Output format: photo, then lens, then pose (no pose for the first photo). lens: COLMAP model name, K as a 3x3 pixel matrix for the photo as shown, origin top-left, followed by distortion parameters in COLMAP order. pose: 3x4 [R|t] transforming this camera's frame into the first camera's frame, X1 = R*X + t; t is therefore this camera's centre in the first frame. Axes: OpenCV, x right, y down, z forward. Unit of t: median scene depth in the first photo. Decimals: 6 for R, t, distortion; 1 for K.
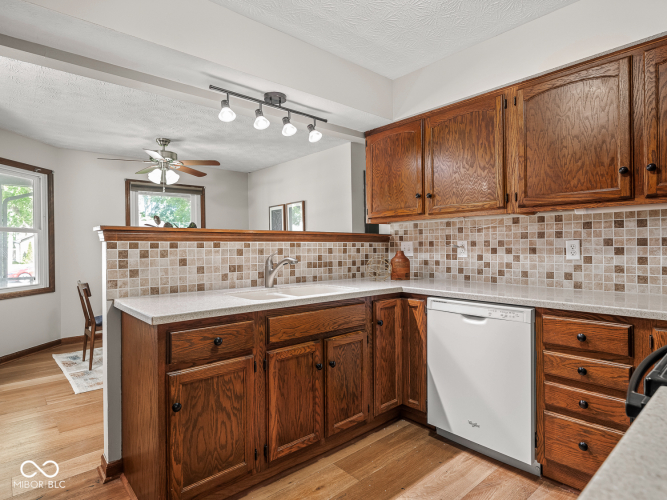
lens RADIAL K [[377.6, 0, 334.3], [0, 377.6, 248.6], [0, 0, 1]] dist [0.003621, 0.000120]
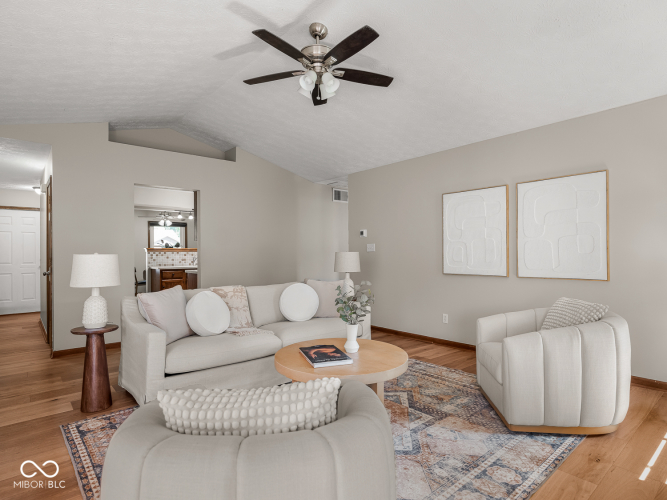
lens RADIAL K [[377.6, 0, 334.3], [0, 377.6, 248.6], [0, 0, 1]] dist [0.003621, 0.000120]
pose [[0.999795, 0.004387, -0.019746, 1.204261], [-0.004863, 0.999697, -0.024136, 0.028450], [0.019634, 0.024227, 0.999514, -2.458038]]
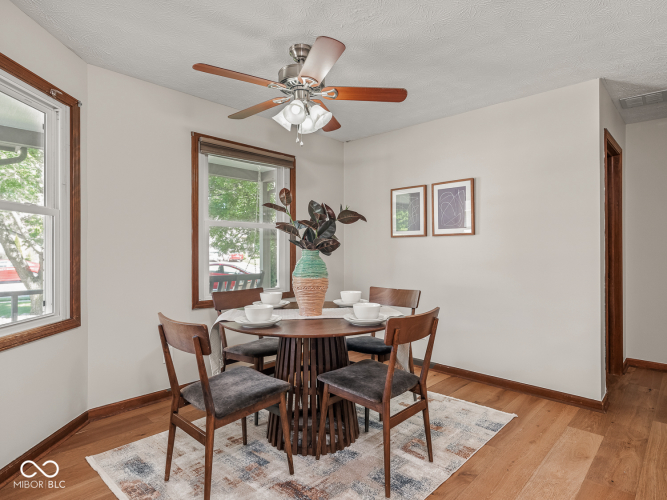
lens RADIAL K [[377.6, 0, 334.3], [0, 377.6, 248.6], [0, 0, 1]] dist [0.003621, 0.000120]
pose [[0.995754, 0.015622, 0.090720, -0.870415], [-0.015012, 0.999860, -0.007405, 0.004966], [-0.090823, 0.006012, 0.995849, 0.876198]]
